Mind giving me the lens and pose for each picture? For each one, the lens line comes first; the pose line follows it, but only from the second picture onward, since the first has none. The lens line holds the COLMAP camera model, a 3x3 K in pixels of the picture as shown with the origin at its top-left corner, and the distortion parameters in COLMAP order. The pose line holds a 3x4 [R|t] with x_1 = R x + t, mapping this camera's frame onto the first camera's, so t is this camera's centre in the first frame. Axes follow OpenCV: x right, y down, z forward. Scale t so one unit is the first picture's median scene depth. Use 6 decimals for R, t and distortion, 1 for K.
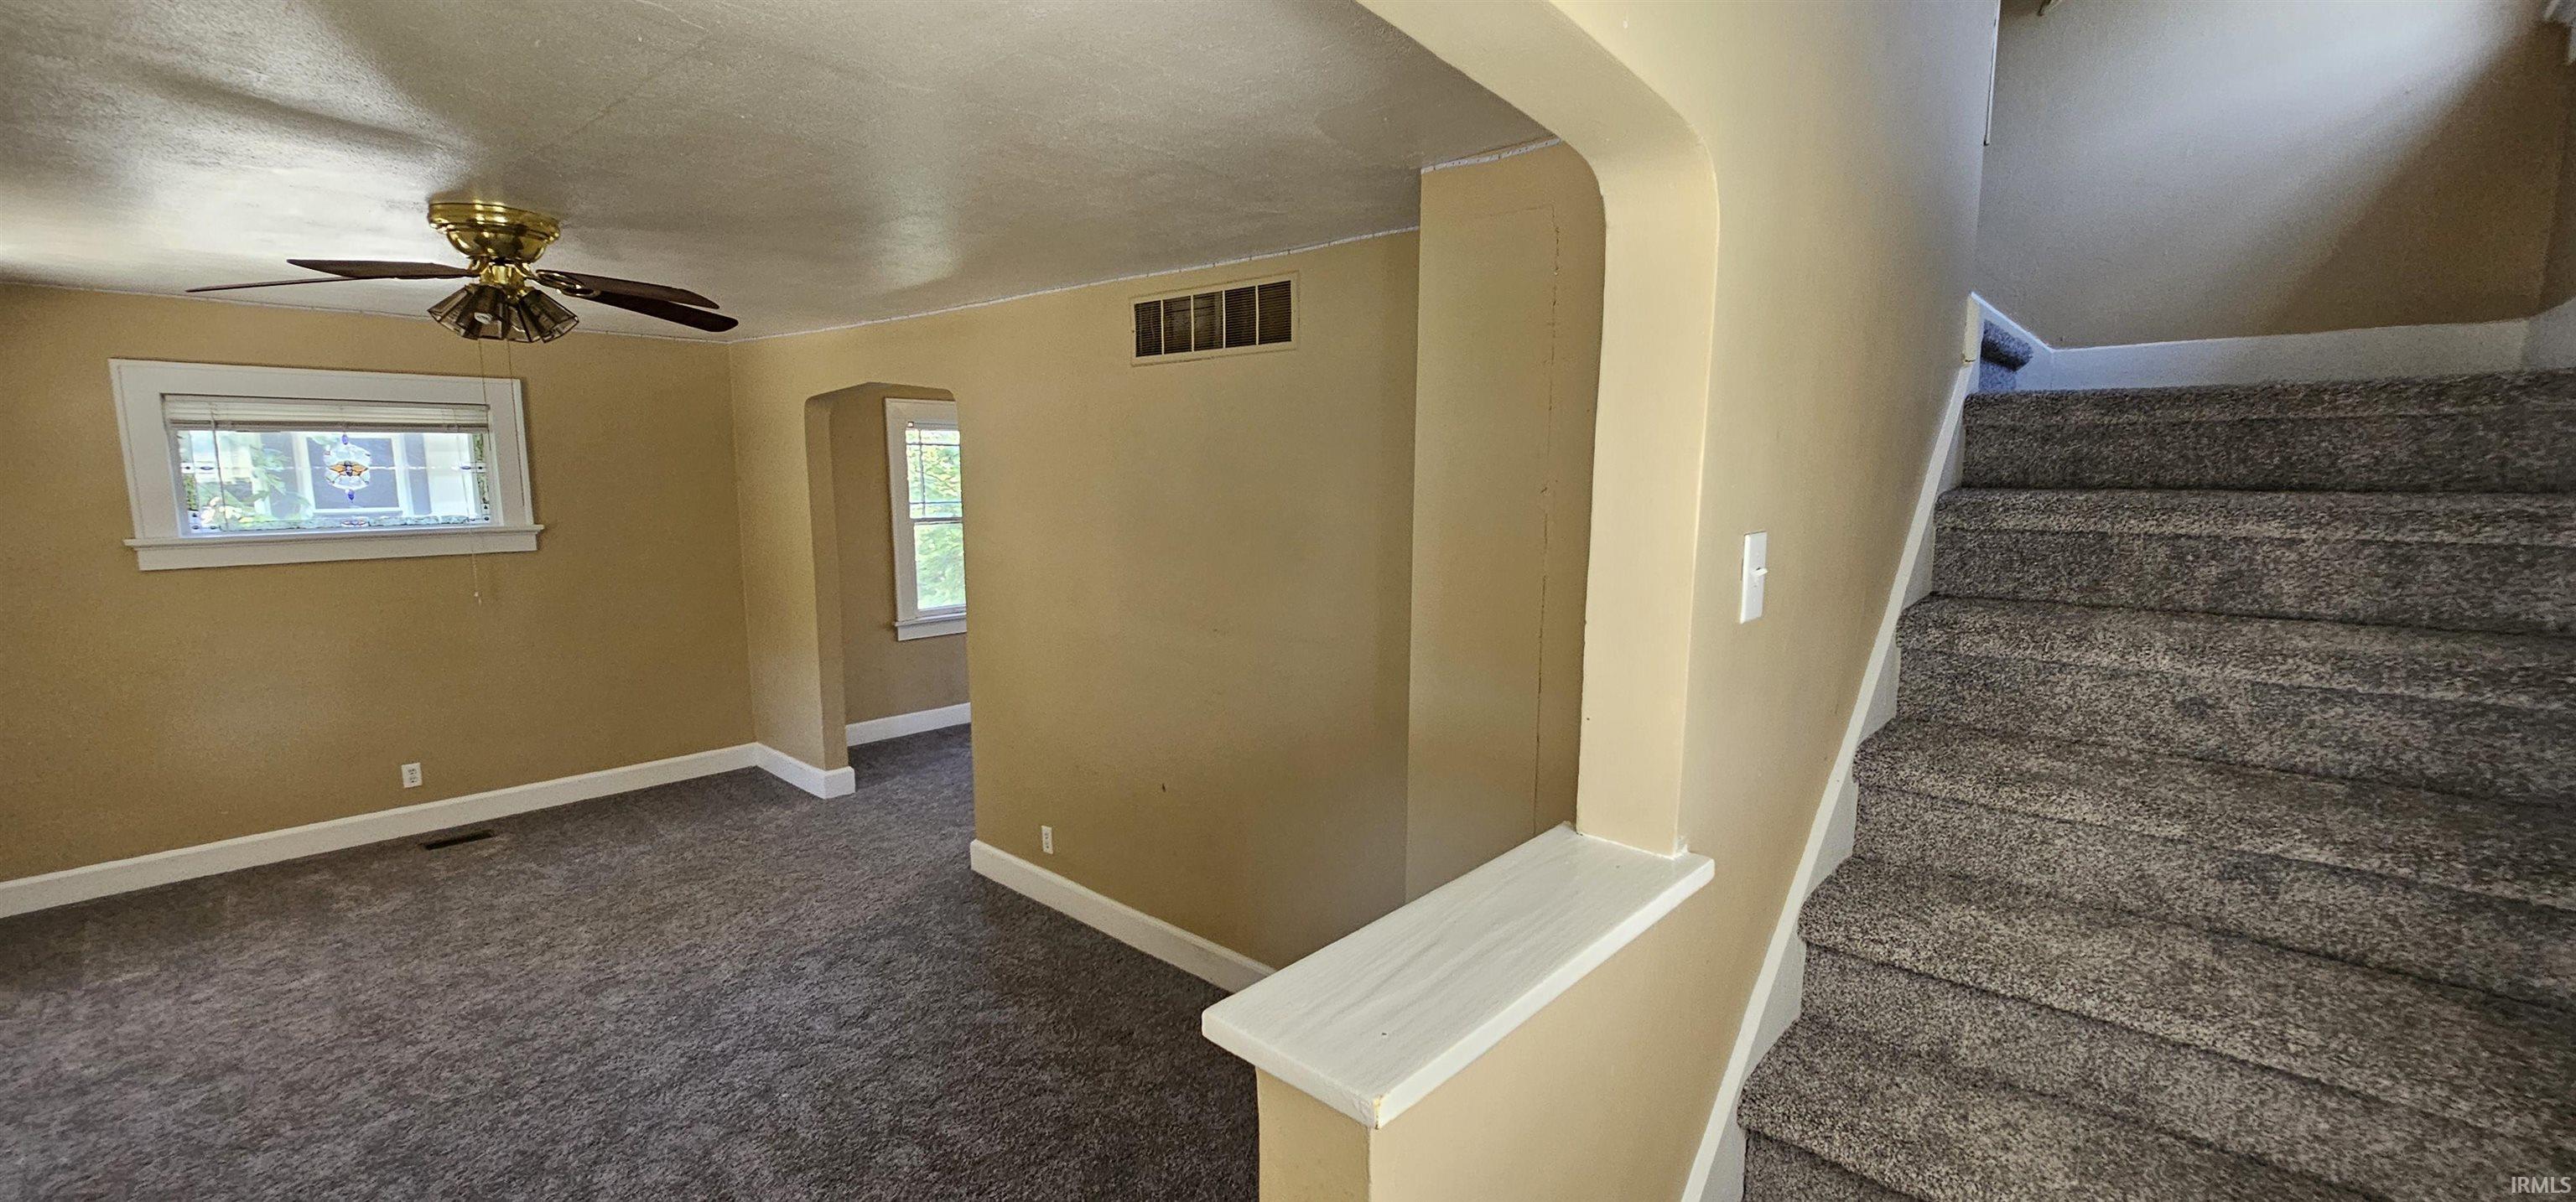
lens RADIAL K [[1043.1, 0, 1297.2], [0, 1043.1, 610.7], [0, 0, 1]] dist [0.000593, 0.000057]
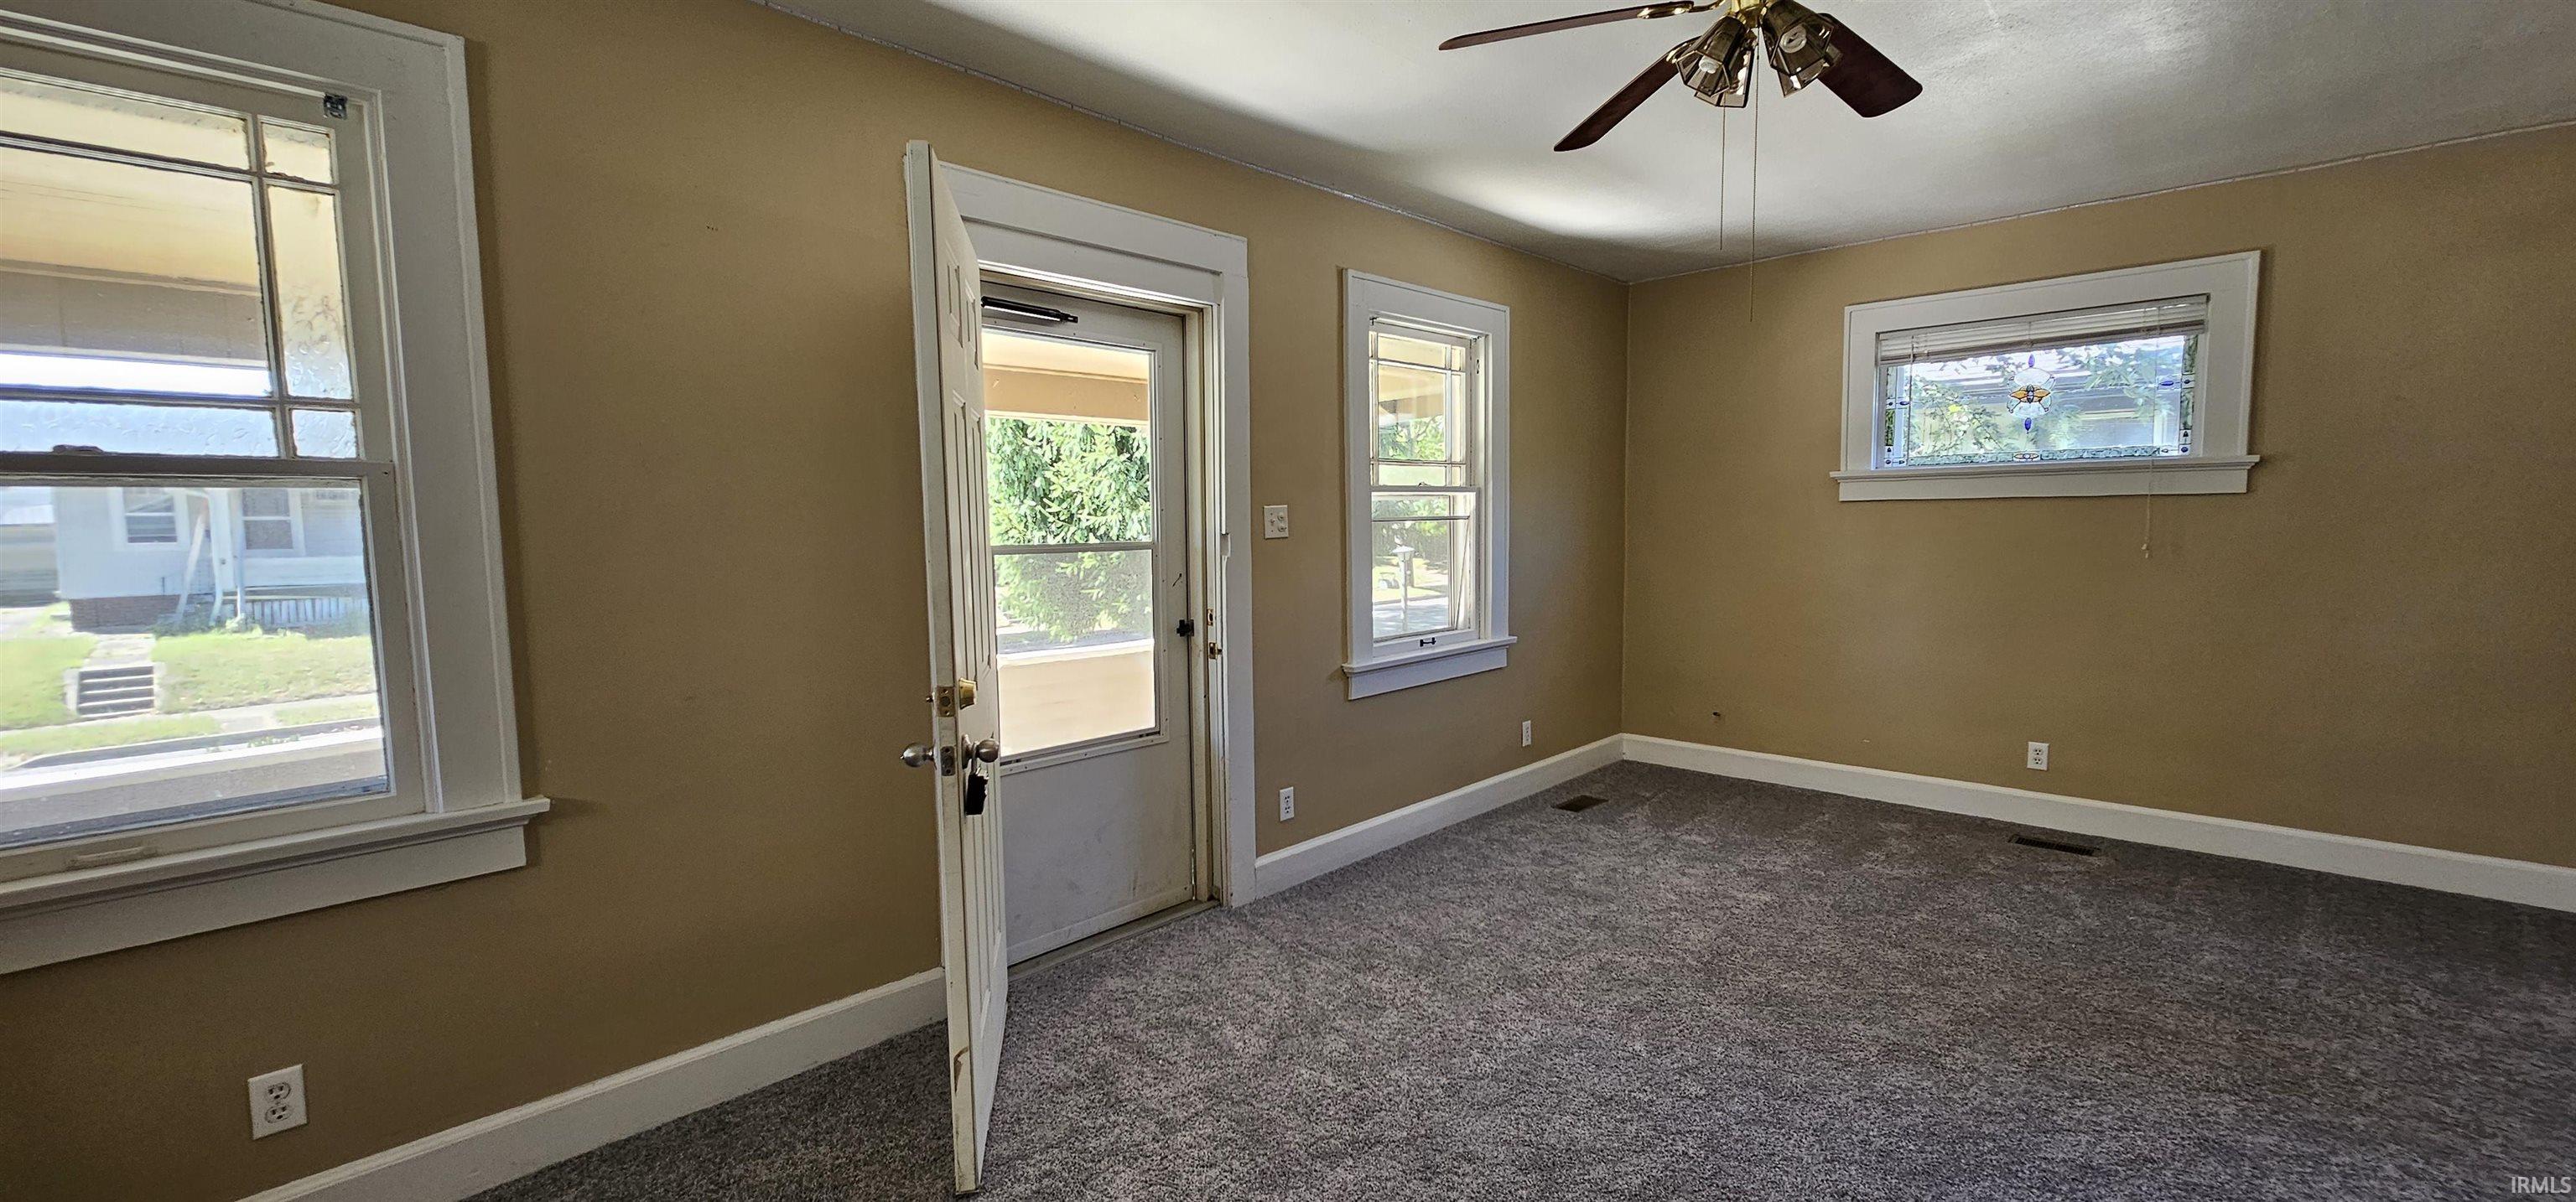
lens RADIAL K [[1043.1, 0, 1297.2], [0, 1043.1, 610.7], [0, 0, 1]] dist [0.000593, 0.000057]
pose [[-0.036536, 0.084328, -0.995768, 0.006519], [-0.127909, 0.987843, 0.088350, 0.046243], [0.991113, 0.130596, -0.025306, 0.436726]]
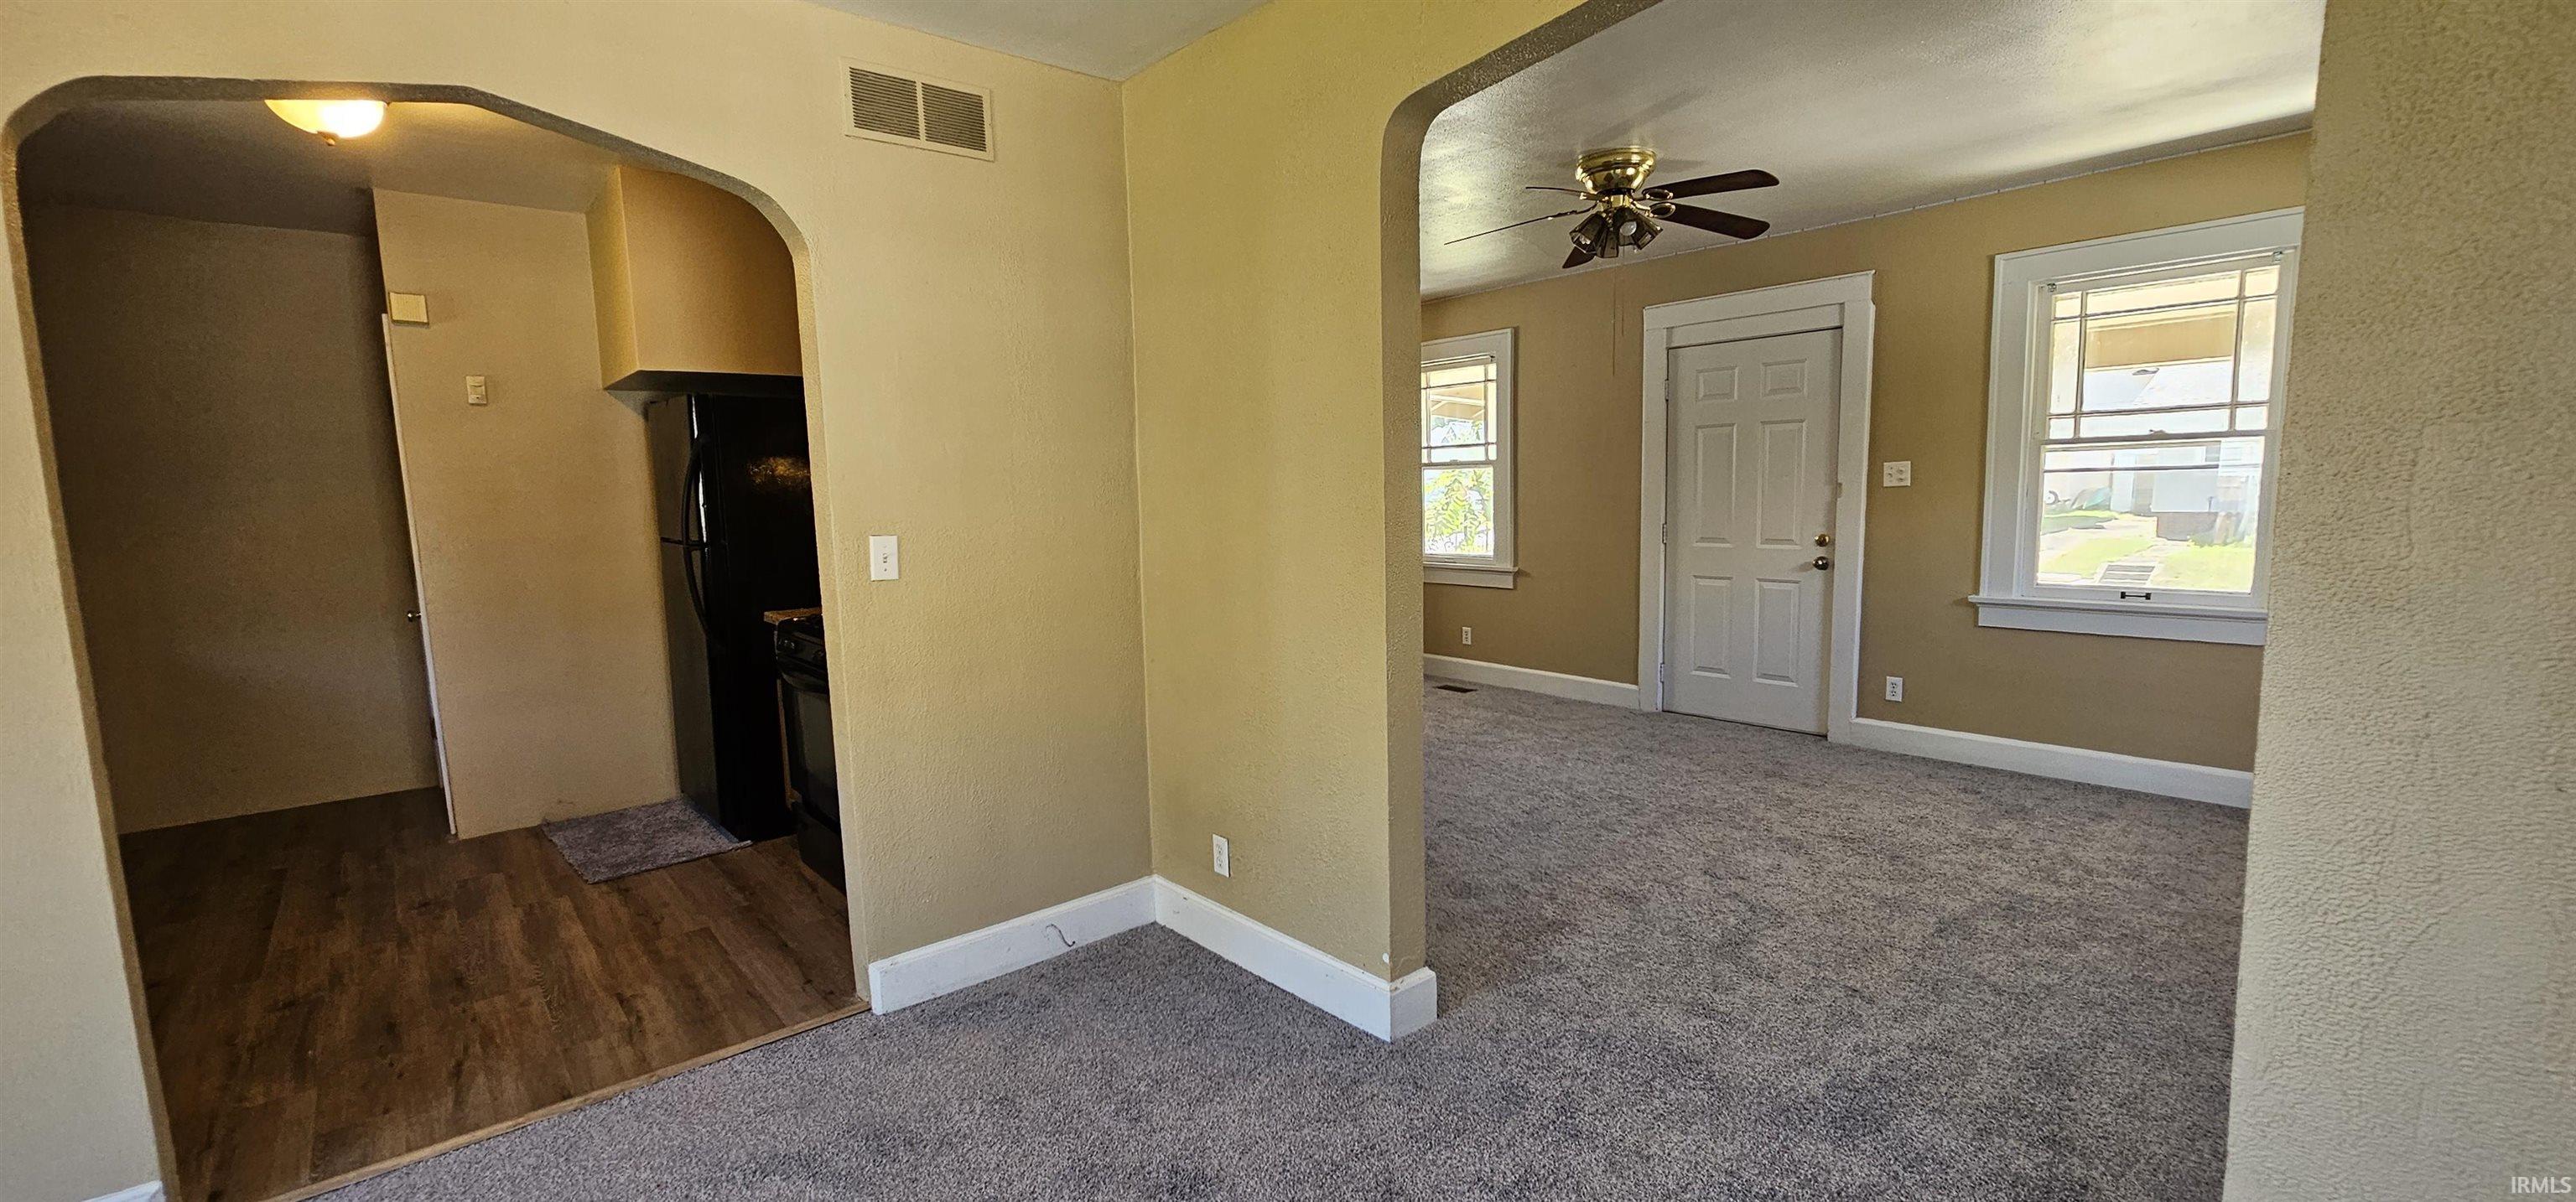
lens RADIAL K [[1043.1, 0, 1297.2], [0, 1043.1, 610.7], [0, 0, 1]] dist [0.000593, 0.000057]
pose [[-0.991817, 0.001838, 0.127655, -0.299683], [0.035272, 0.964922, 0.260157, -0.102282], [-0.122698, 0.262531, -0.957091, 1.449426]]
